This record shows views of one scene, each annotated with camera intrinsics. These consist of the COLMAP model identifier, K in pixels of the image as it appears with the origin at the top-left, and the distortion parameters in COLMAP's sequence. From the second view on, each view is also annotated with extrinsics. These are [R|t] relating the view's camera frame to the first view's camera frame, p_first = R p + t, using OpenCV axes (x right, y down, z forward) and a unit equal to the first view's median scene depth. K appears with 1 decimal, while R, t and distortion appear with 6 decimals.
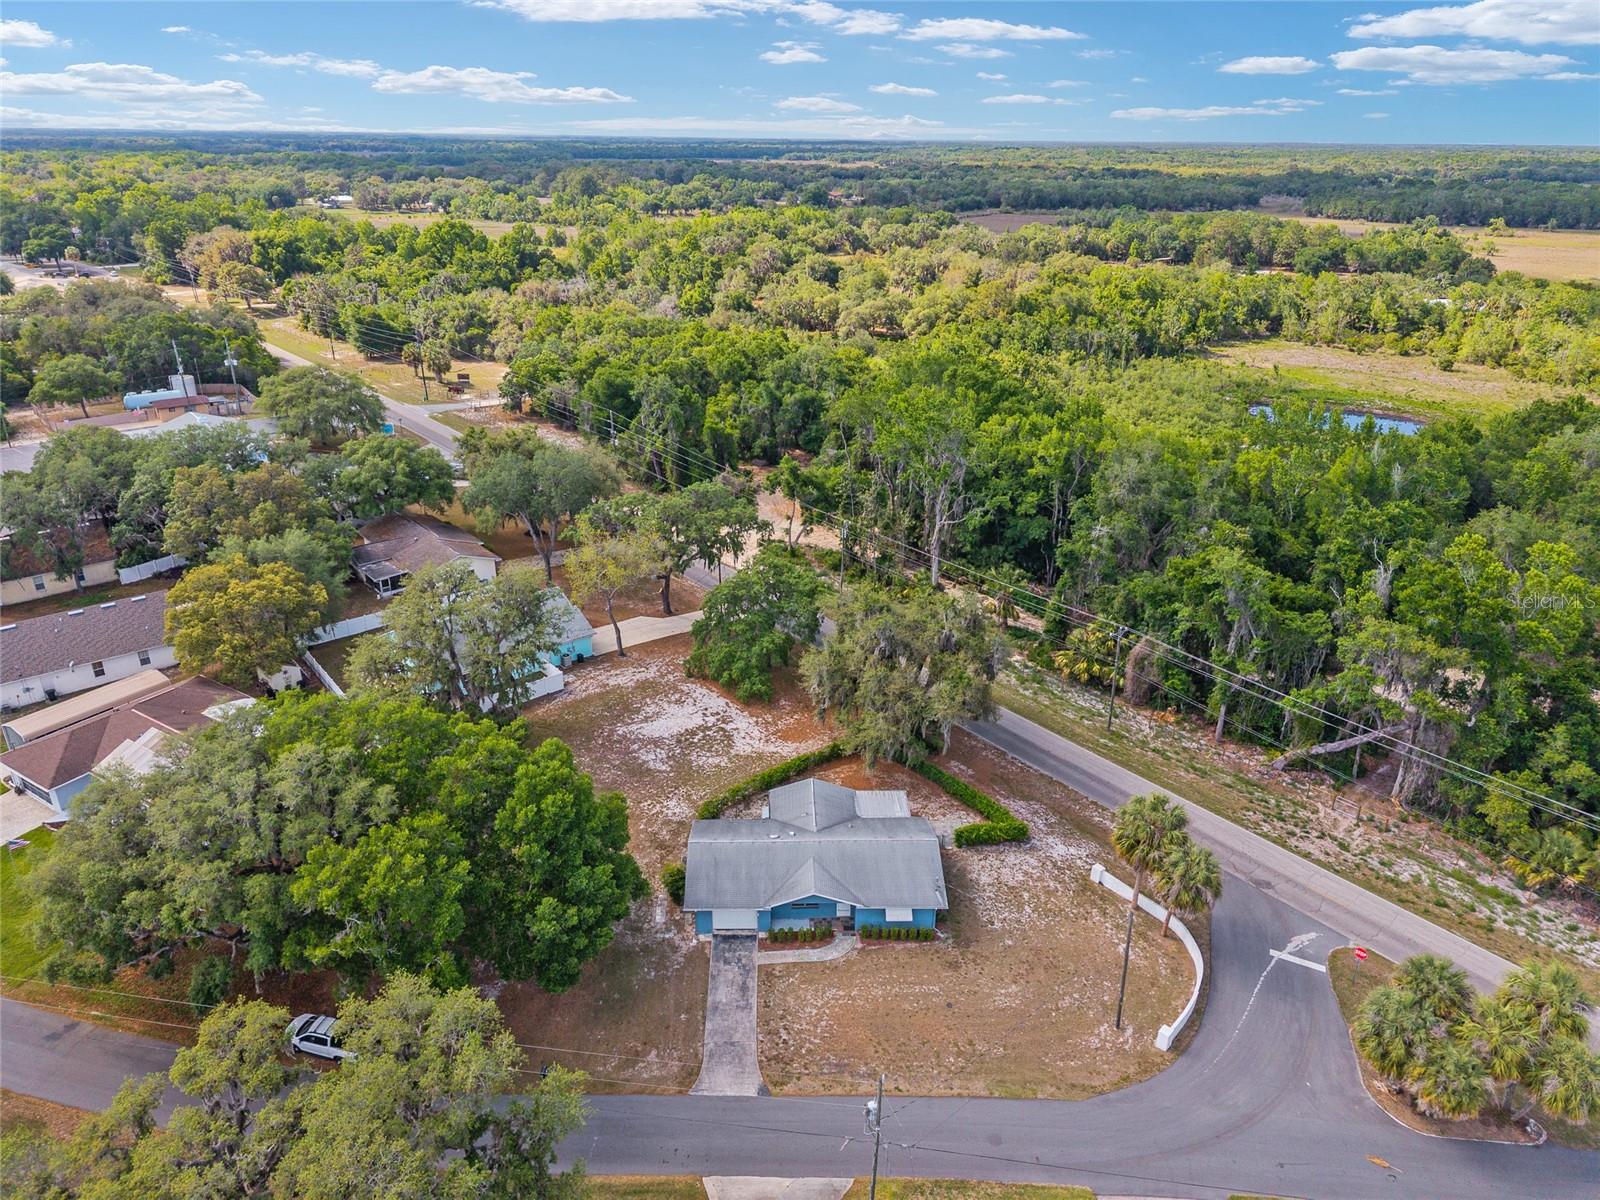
lens RADIAL K [[1065.6, 0, 788.2], [0, 1065.6, 608.6], [0, 0, 1]] dist [0.034463, -0.037357]
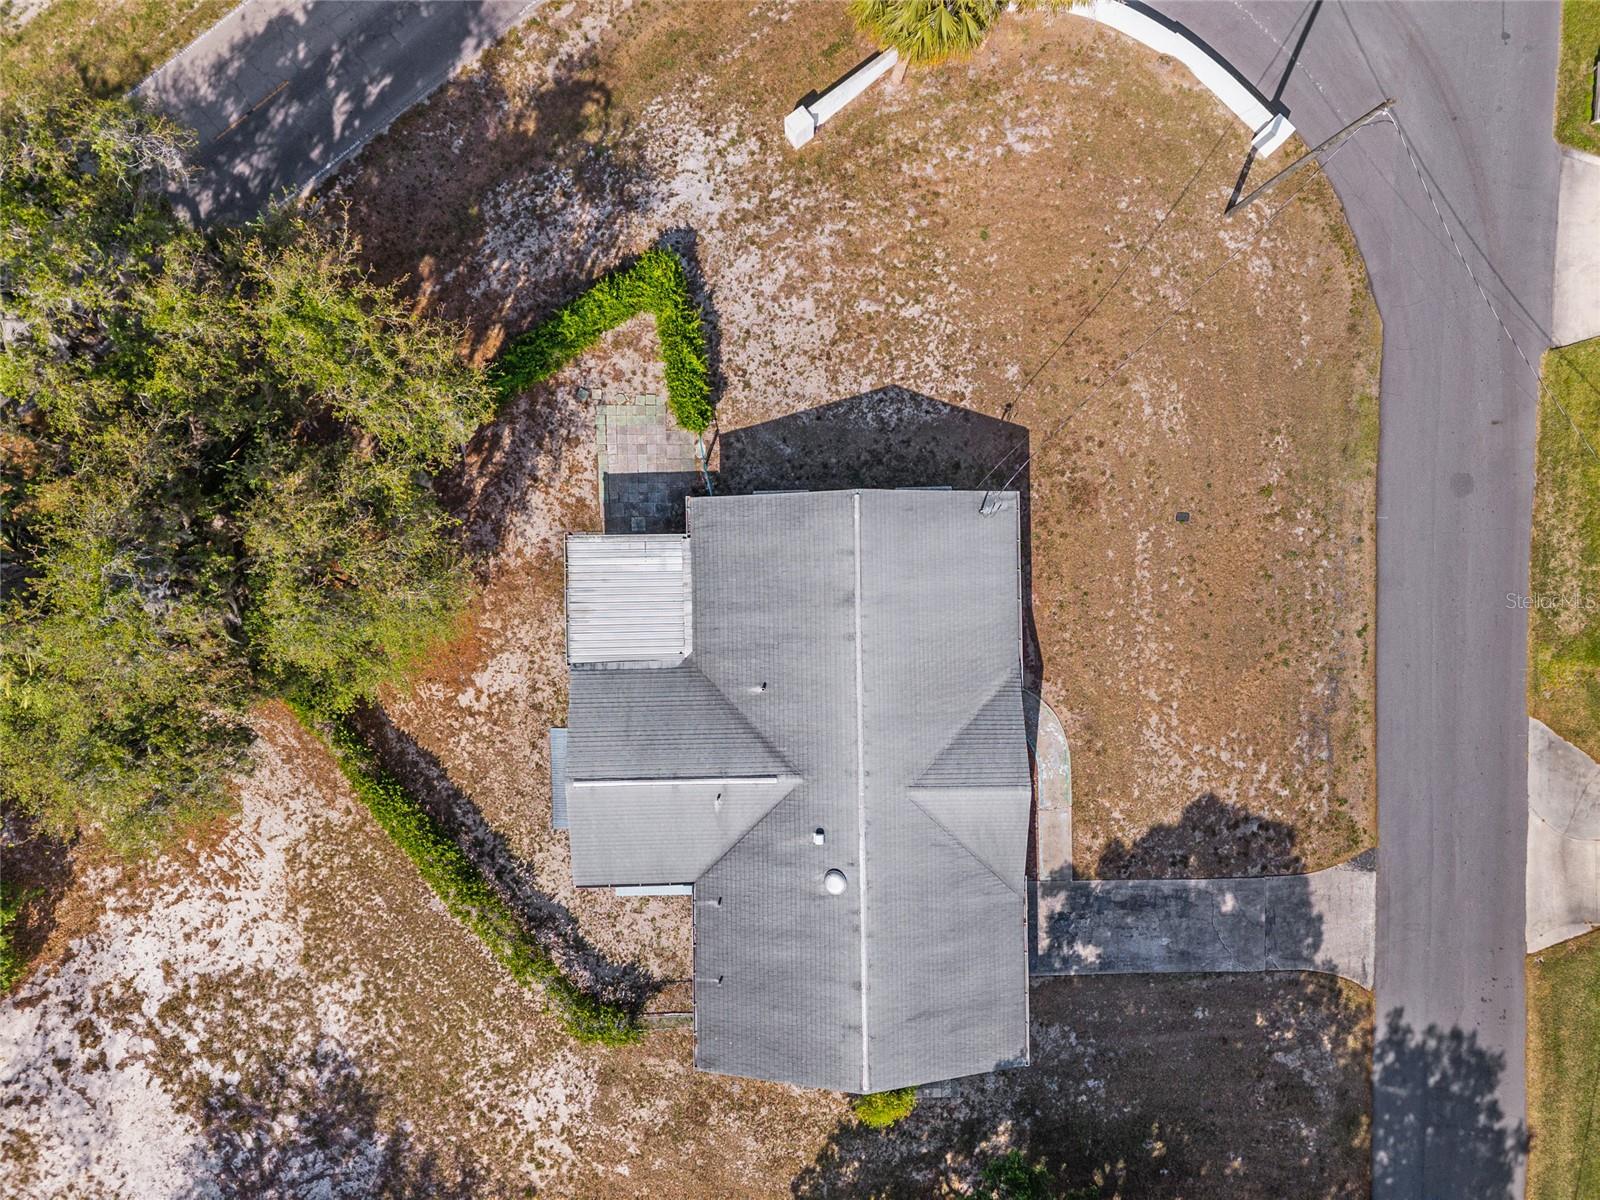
lens RADIAL K [[1071.8, 0, 787.6], [0, 1071.8, 599.9], [0, 0, 1]] dist [0.015176, -0.007518]
pose [[0.003608, -0.999930, -0.011305, 0.099293], [0.393106, -0.008977, 0.919449, -0.169282], [-0.919486, -0.007761, 0.393046, 0.837928]]
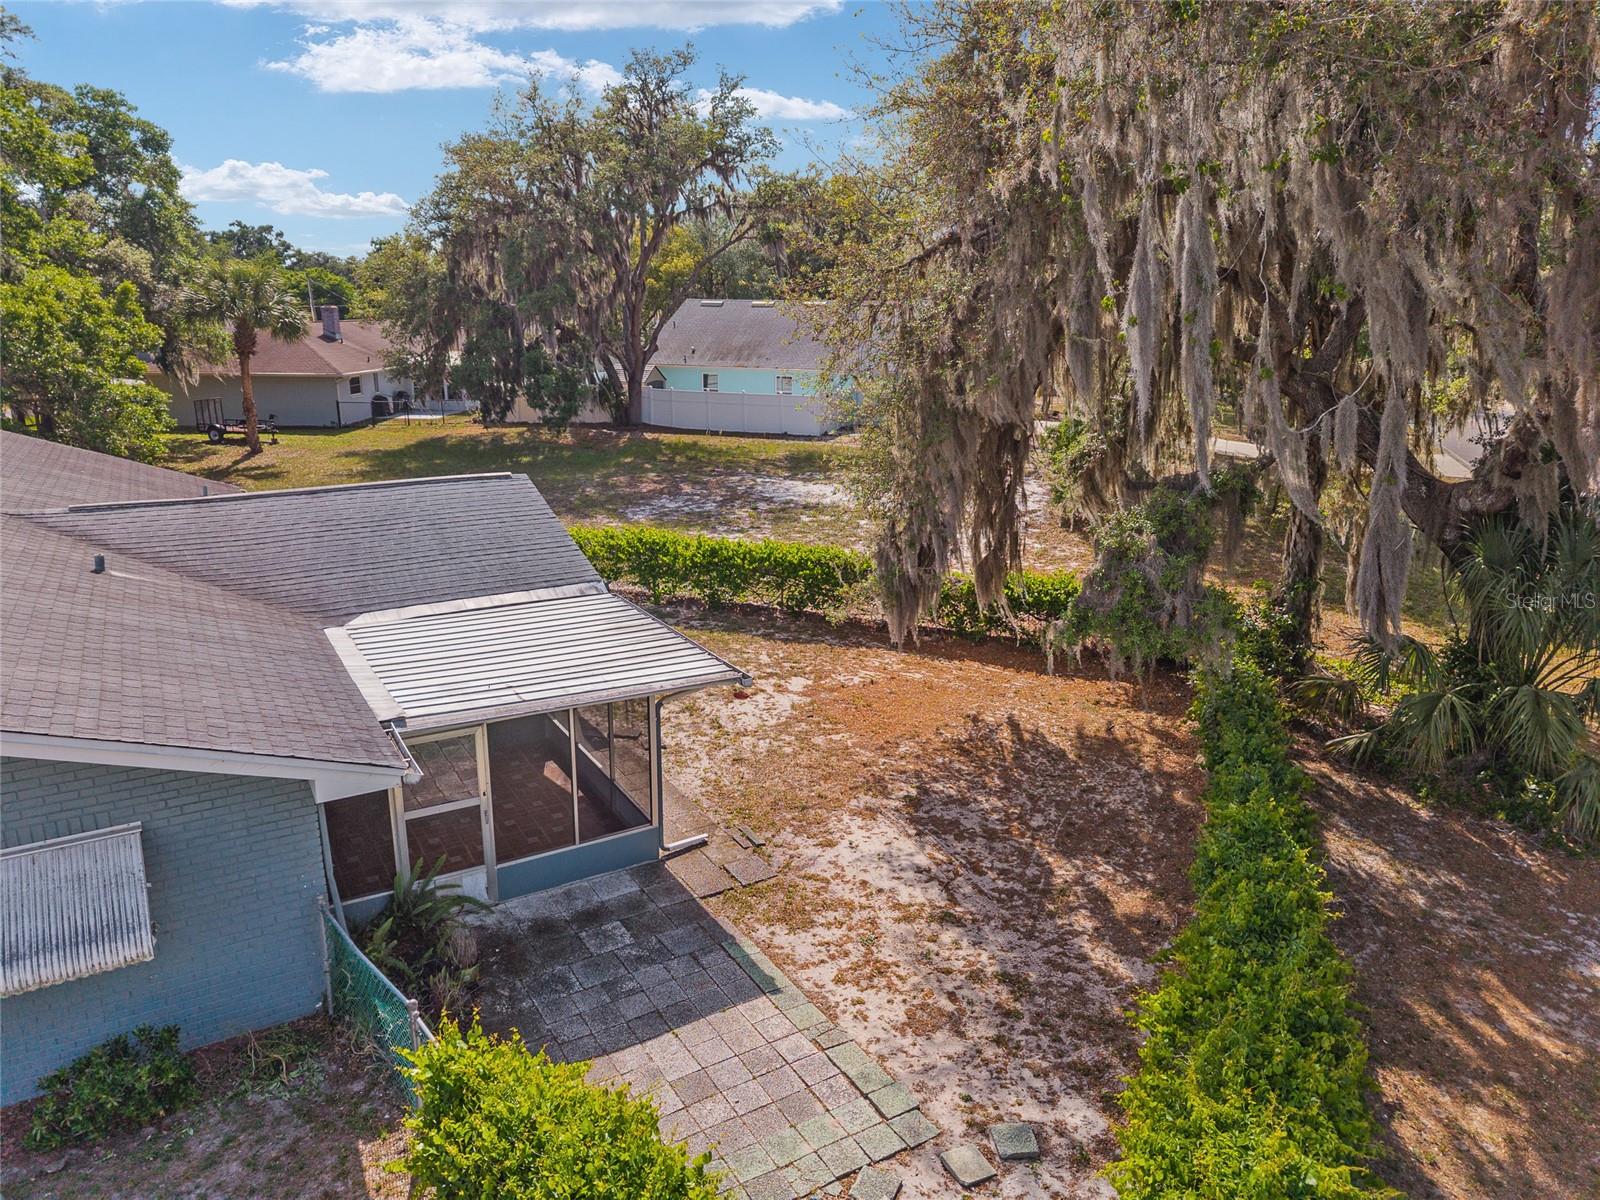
lens RADIAL K [[1065.6, 0, 788.2], [0, 1065.6, 608.6], [0, 0, 1]] dist [0.034463, -0.037357]
pose [[0.490857, 0.239031, -0.837809, 0.247831], [-0.357605, 0.932166, 0.056437, 0.166042], [0.794467, 0.271902, 0.543038, 1.004633]]
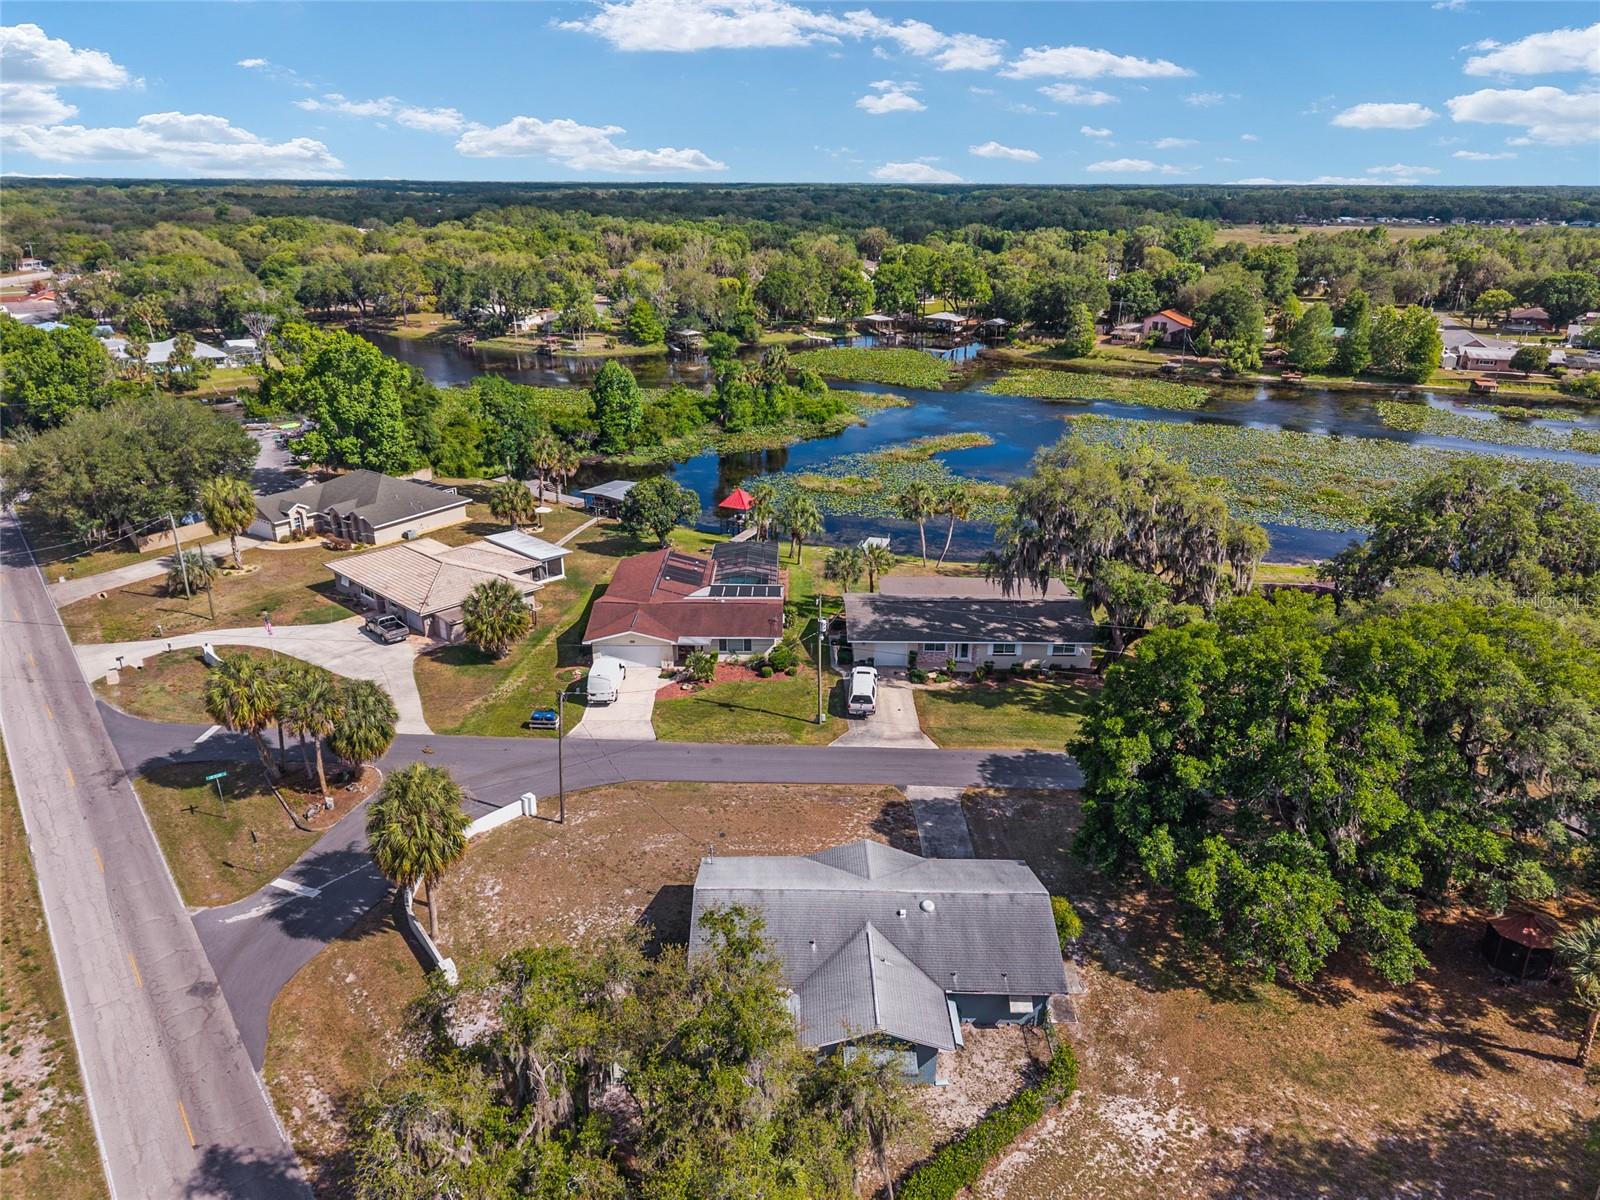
lens RADIAL K [[1065.6, 0, 788.2], [0, 1065.6, 608.6], [0, 0, 1]] dist [0.034463, -0.037357]
pose [[-0.999700, -0.020656, 0.013162, 0.070473], [-0.005047, 0.699603, 0.714514, -0.404430], [-0.023967, 0.714233, -0.699497, 1.321792]]
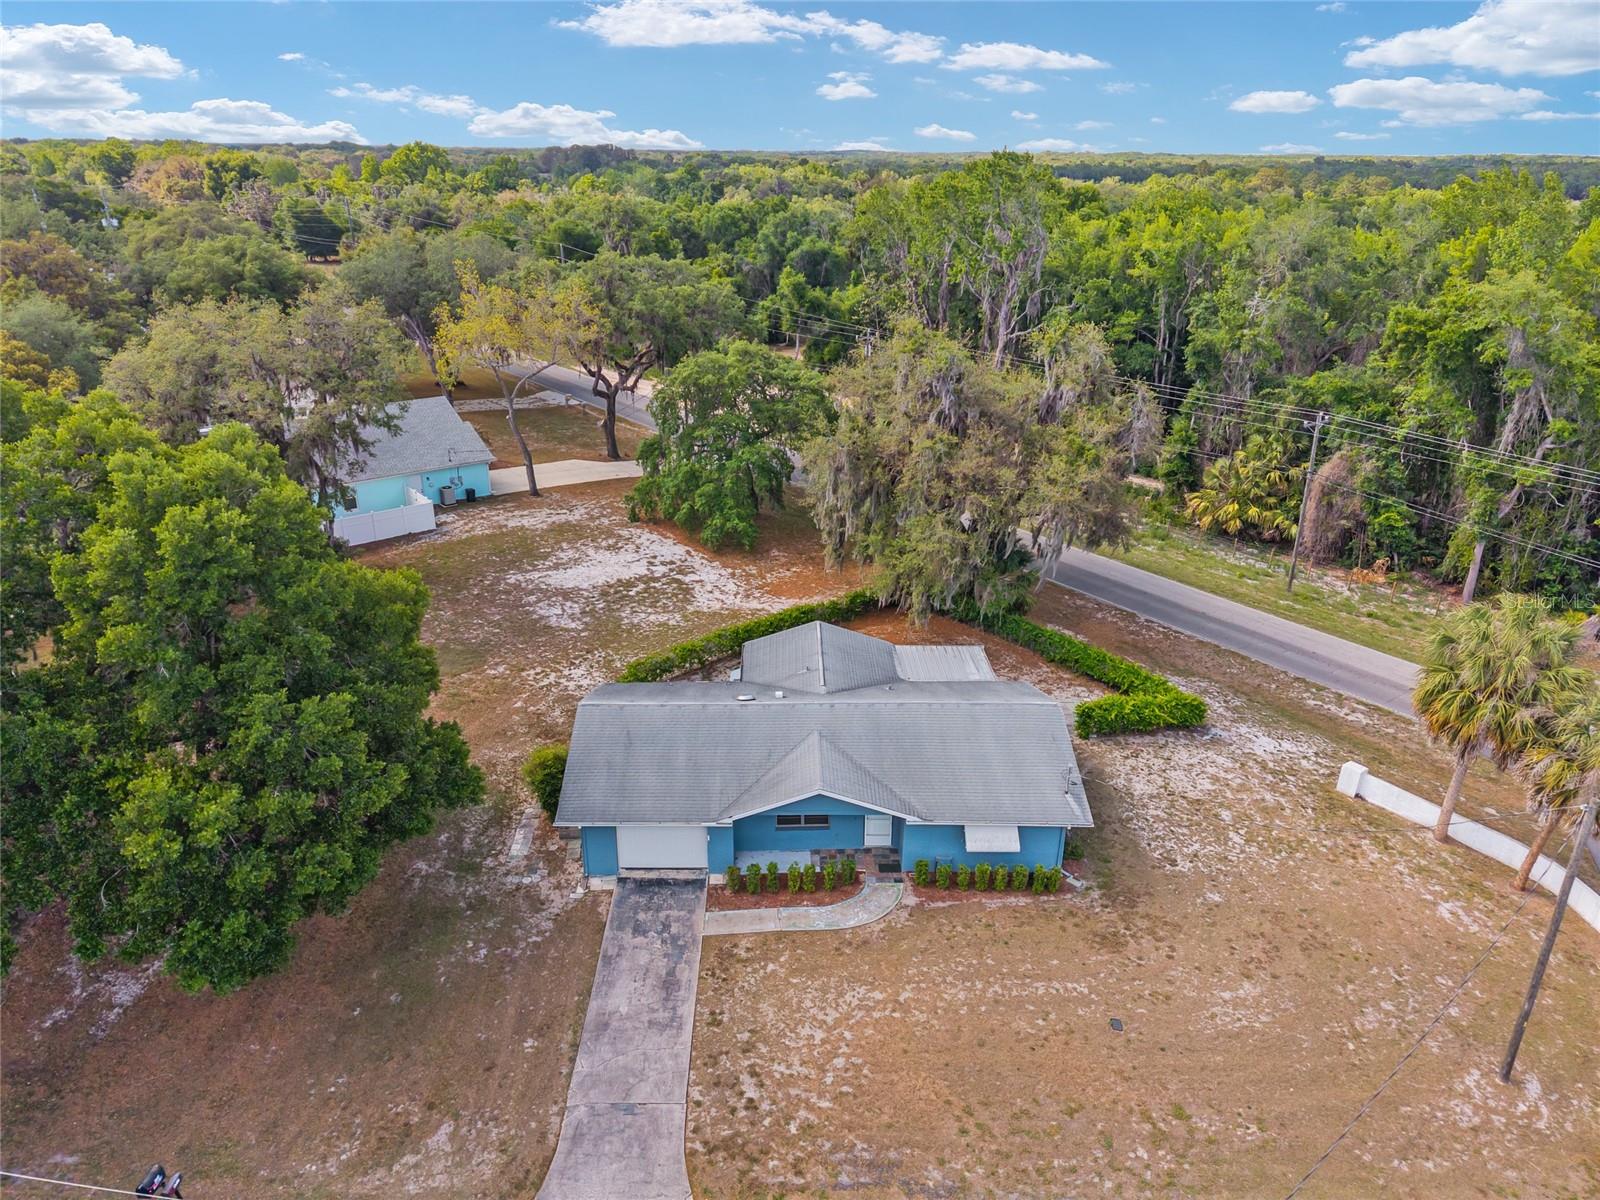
lens RADIAL K [[1065.6, 0, 788.2], [0, 1065.6, 608.6], [0, 0, 1]] dist [0.034463, -0.037357]
pose [[0.999933, 0.005043, -0.010394, 0.013007], [-0.005184, 0.999895, -0.013543, 0.173191], [0.010325, 0.013596, 0.999854, 0.466465]]
